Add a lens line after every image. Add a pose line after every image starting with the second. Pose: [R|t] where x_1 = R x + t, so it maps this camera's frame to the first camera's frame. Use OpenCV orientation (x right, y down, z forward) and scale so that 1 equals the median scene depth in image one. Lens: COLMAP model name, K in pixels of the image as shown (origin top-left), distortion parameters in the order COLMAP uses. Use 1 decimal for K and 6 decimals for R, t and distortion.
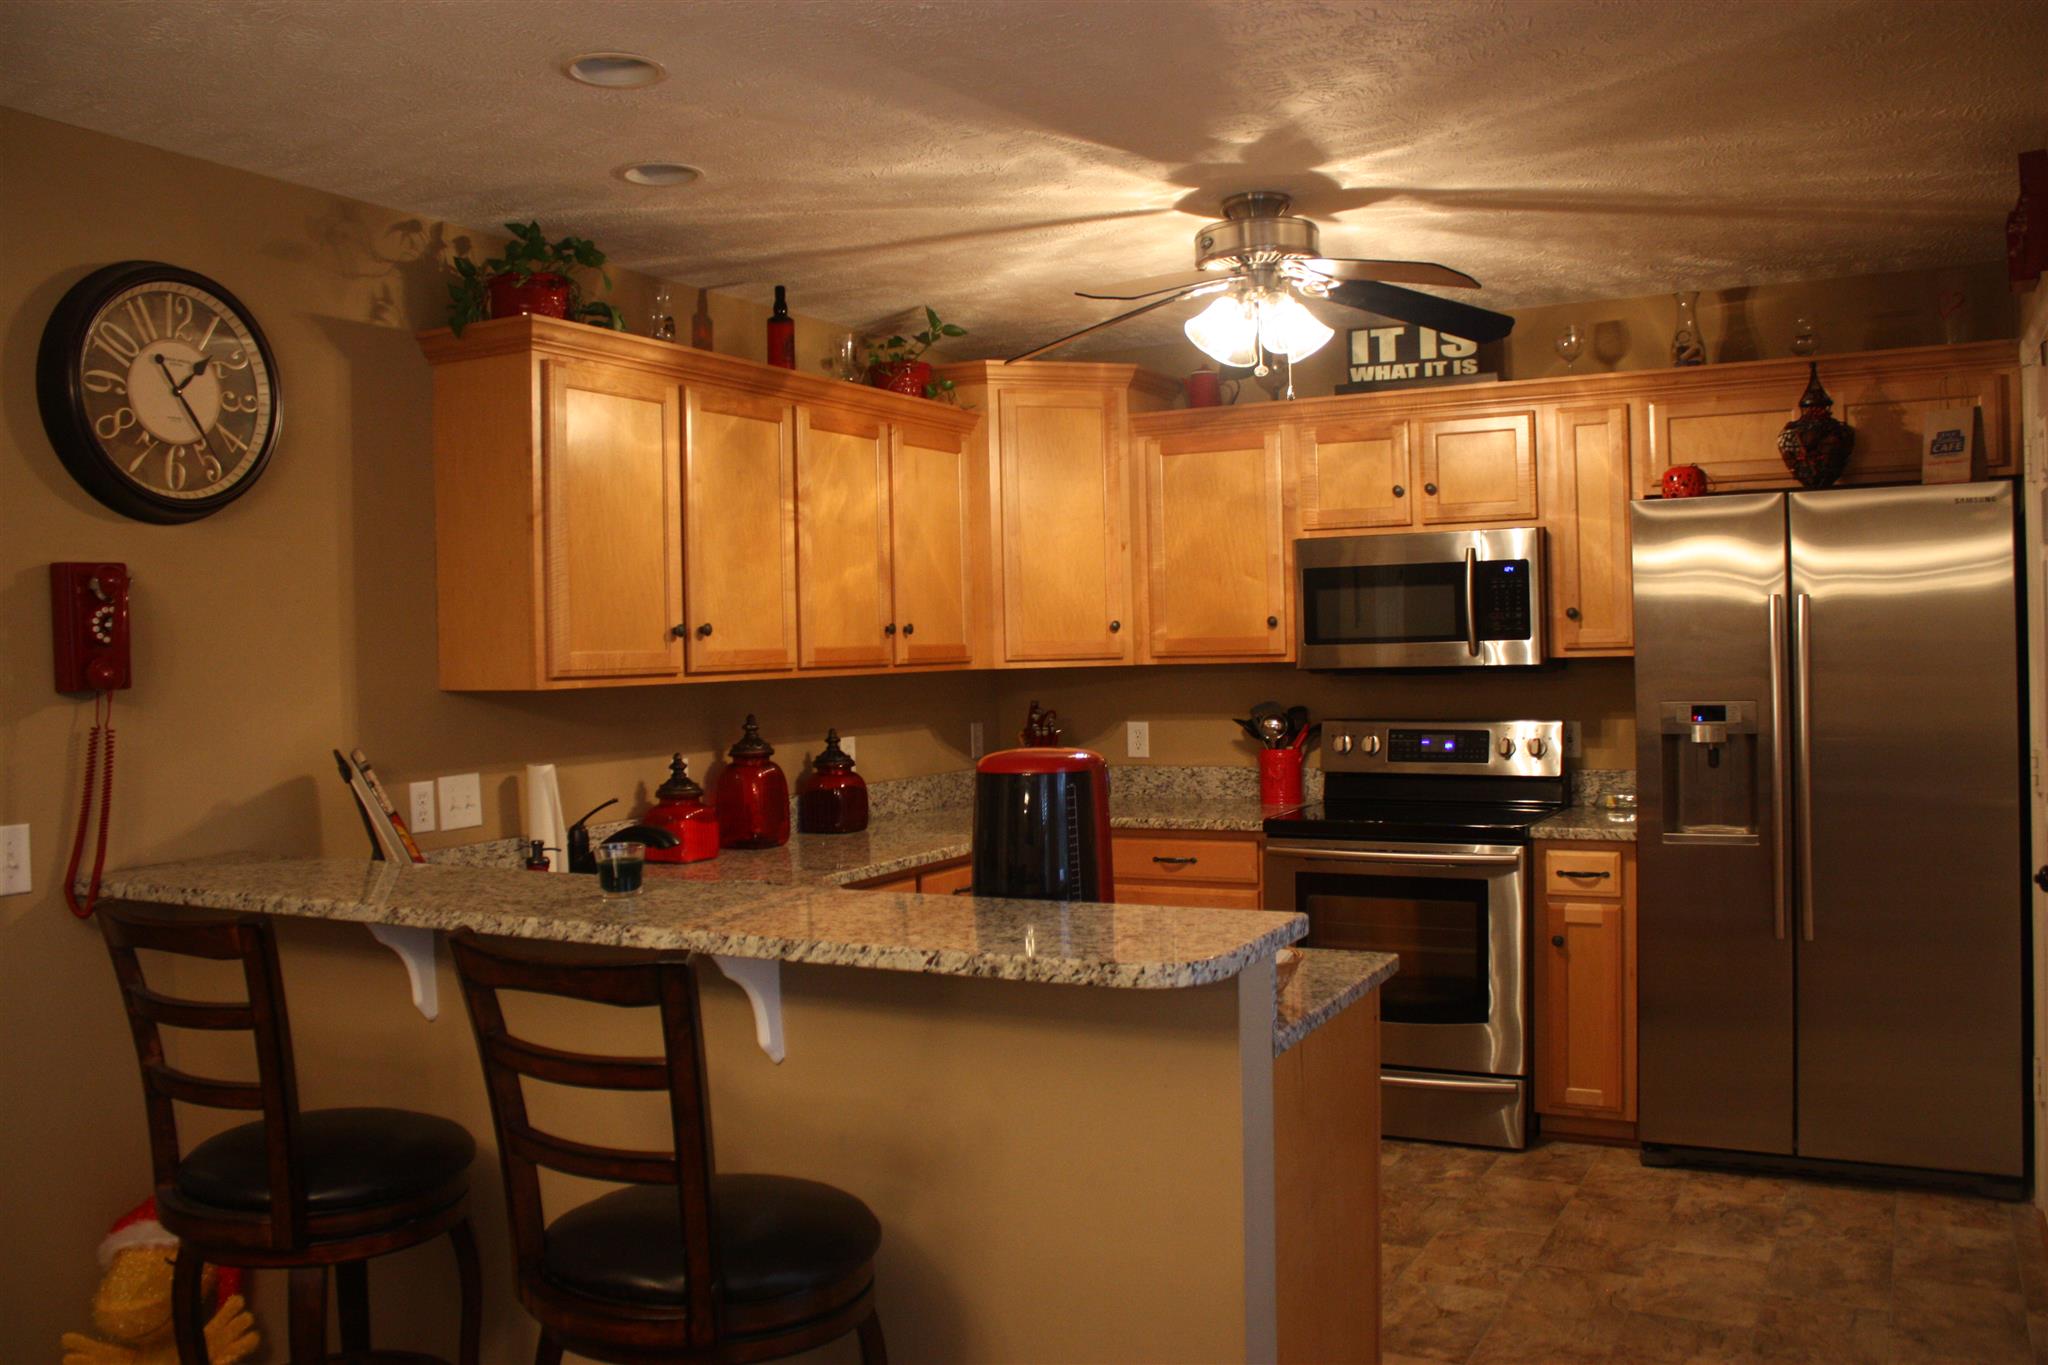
lens RADIAL K [[1730.4, 0, 1011.3], [0, 1730.4, 683.7], [0, 0, 1]] dist [-0.157243, 0.161461]
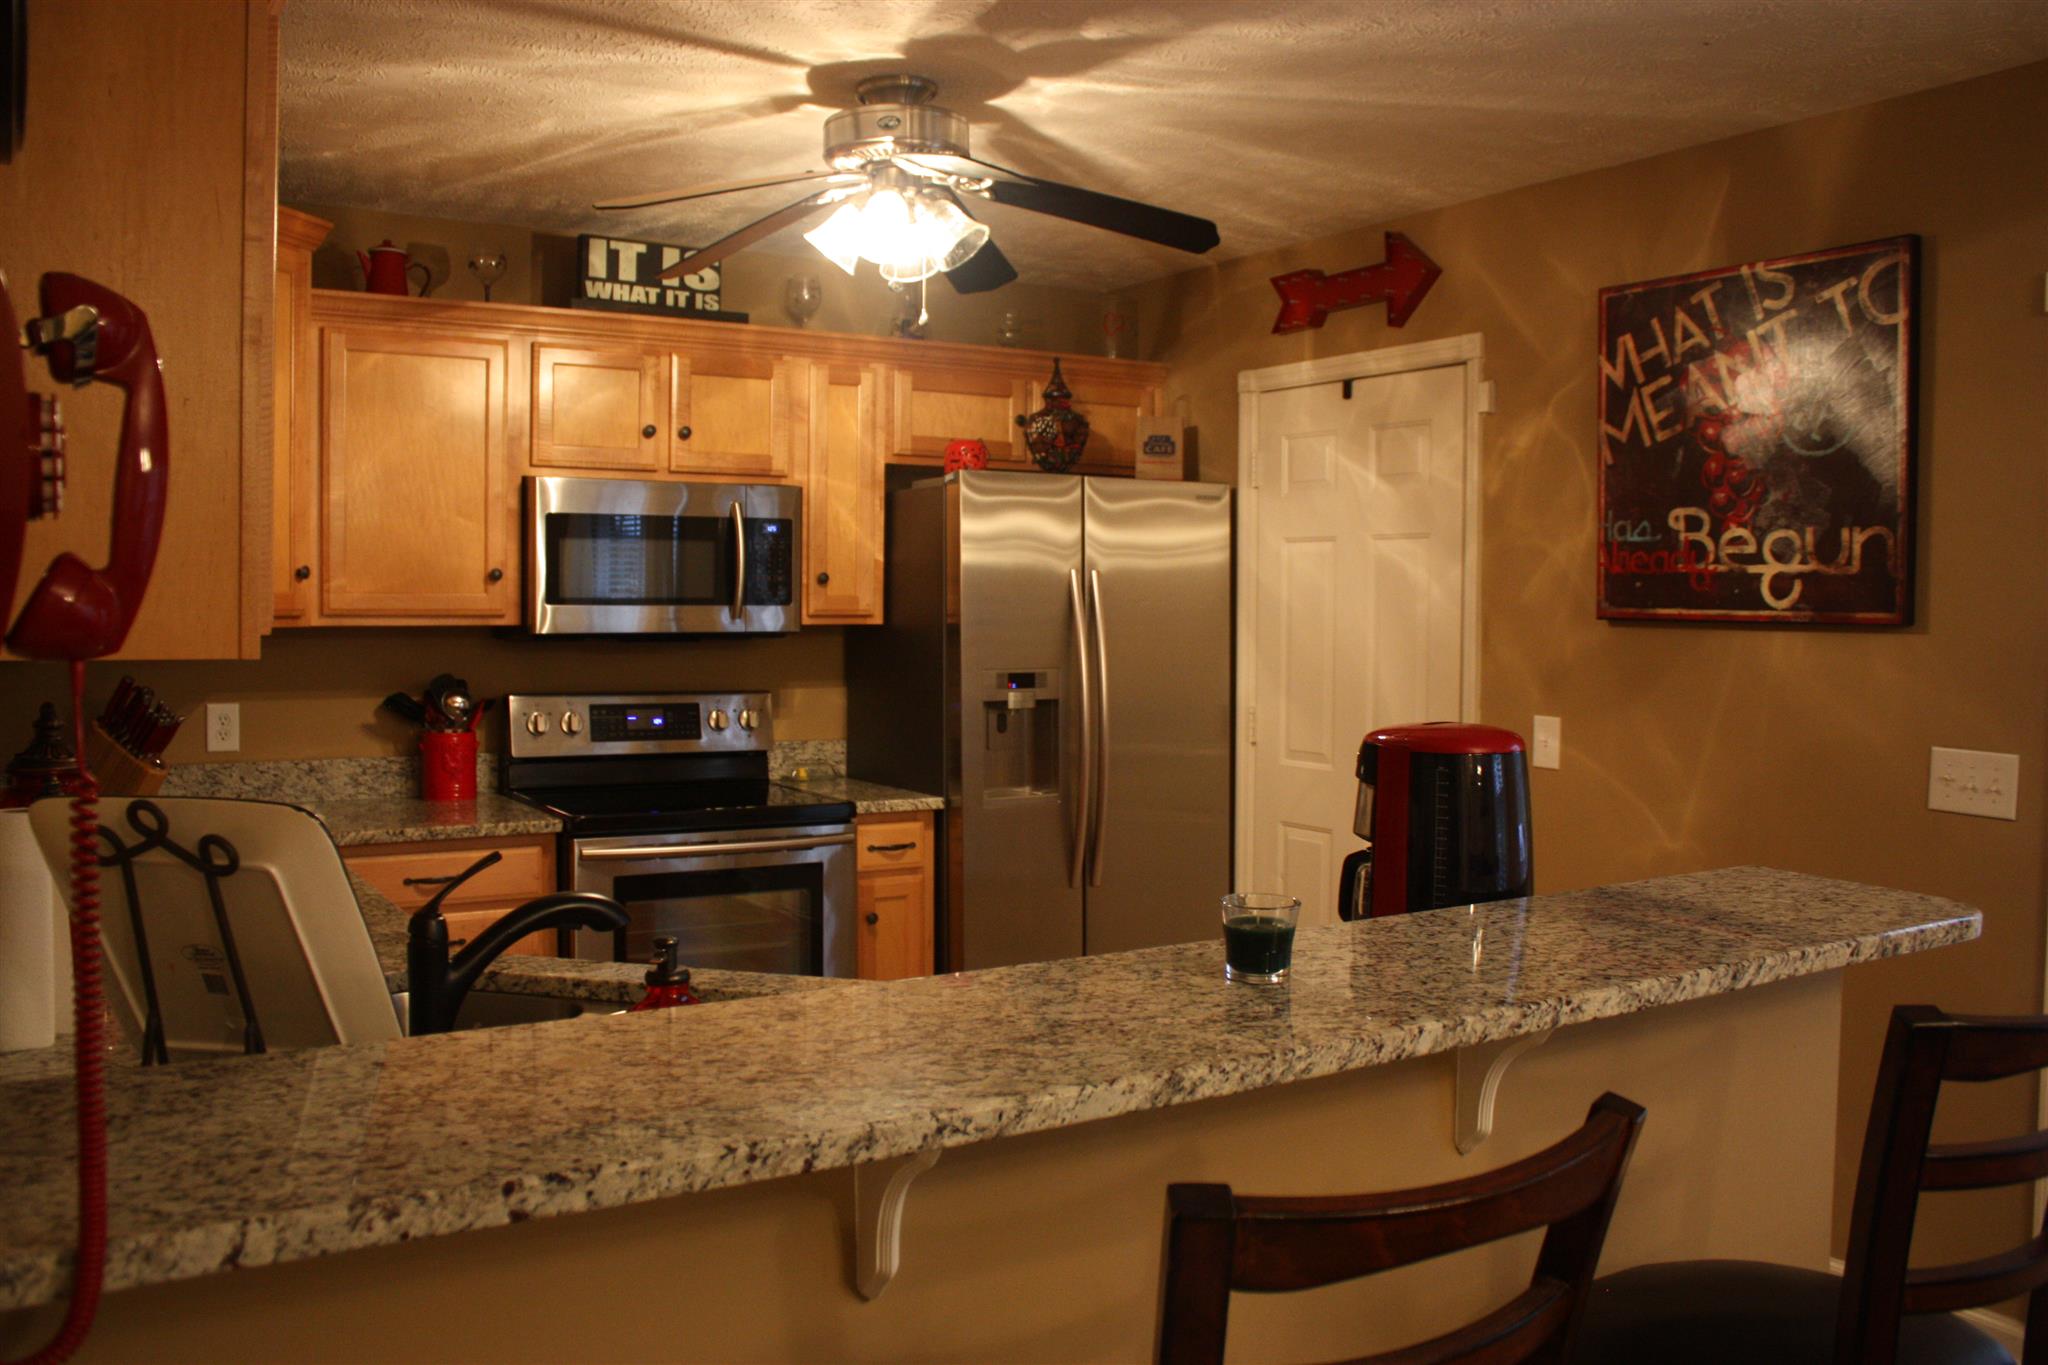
lens RADIAL K [[1730.4, 0, 1011.3], [0, 1730.4, 683.7], [0, 0, 1]] dist [-0.157243, 0.161461]
pose [[0.502226, -0.012911, 0.864640, -0.439160], [-0.000953, 0.999880, 0.015484, 0.002532], [-0.864736, -0.008600, 0.502153, 0.401462]]
